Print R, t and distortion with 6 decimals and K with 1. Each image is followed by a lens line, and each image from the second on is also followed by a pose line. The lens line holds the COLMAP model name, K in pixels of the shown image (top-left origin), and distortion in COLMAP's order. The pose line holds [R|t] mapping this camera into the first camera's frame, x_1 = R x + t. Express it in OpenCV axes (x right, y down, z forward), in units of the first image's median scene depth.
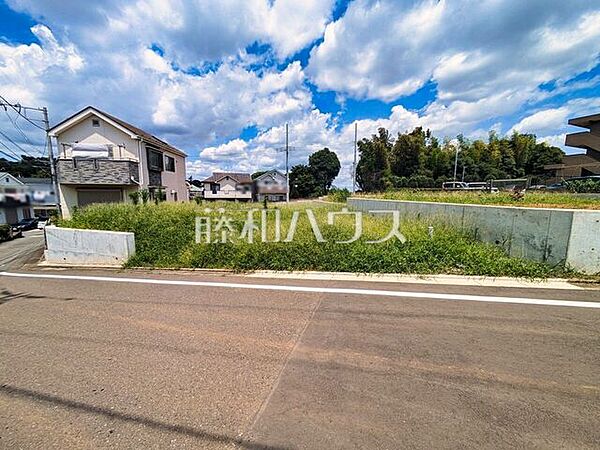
lens RADIAL K [[242.3, 0, 300.0], [0, 242.3, 225.0], [0, 0, 1]] dist [0.002144, -0.000012]
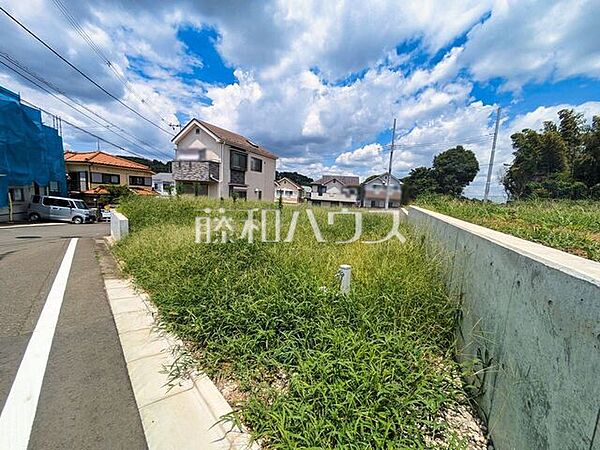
lens RADIAL K [[242.3, 0, 300.0], [0, 242.3, 225.0], [0, 0, 1]] dist [0.002144, -0.000012]
pose [[0.857654, 0.109943, -0.502336, 0.039407], [-0.120228, 0.992674, 0.011992, -0.003582], [0.499974, 0.050110, 0.864589, 0.031536]]
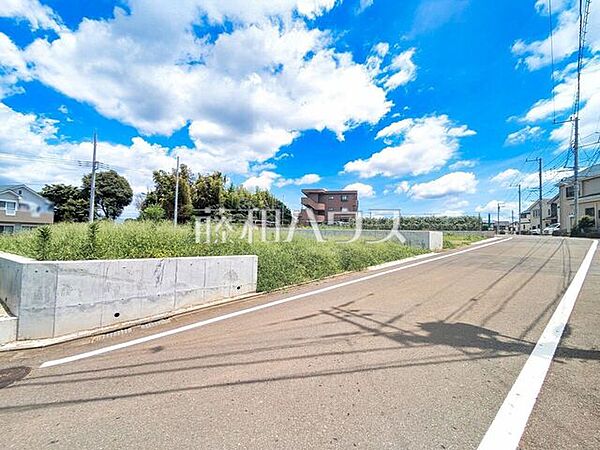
lens RADIAL K [[242.3, 0, 300.0], [0, 242.3, 225.0], [0, 0, 1]] dist [0.002144, -0.000012]
pose [[0.559351, 0.039728, 0.827978, -0.094023], [0.086922, 0.990533, -0.106249, 0.002378], [-0.824361, 0.131400, 0.550603, 0.024690]]
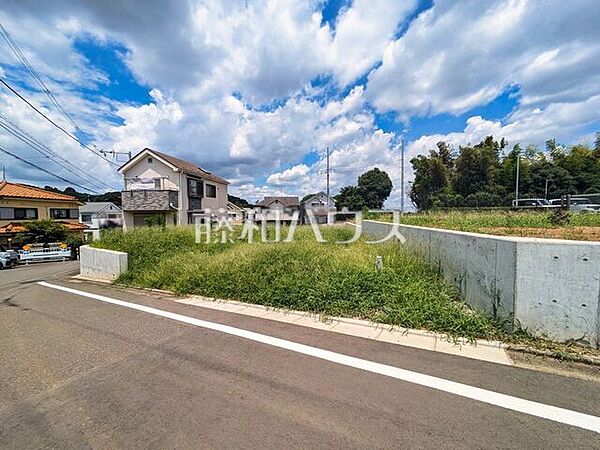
lens RADIAL K [[242.3, 0, 300.0], [0, 242.3, 225.0], [0, 0, 1]] dist [0.002144, -0.000012]
pose [[0.966359, -0.002476, -0.257186, 0.028215], [-0.020360, 0.996079, -0.086091, -0.001254], [0.256391, 0.088432, 0.962519, 0.007486]]
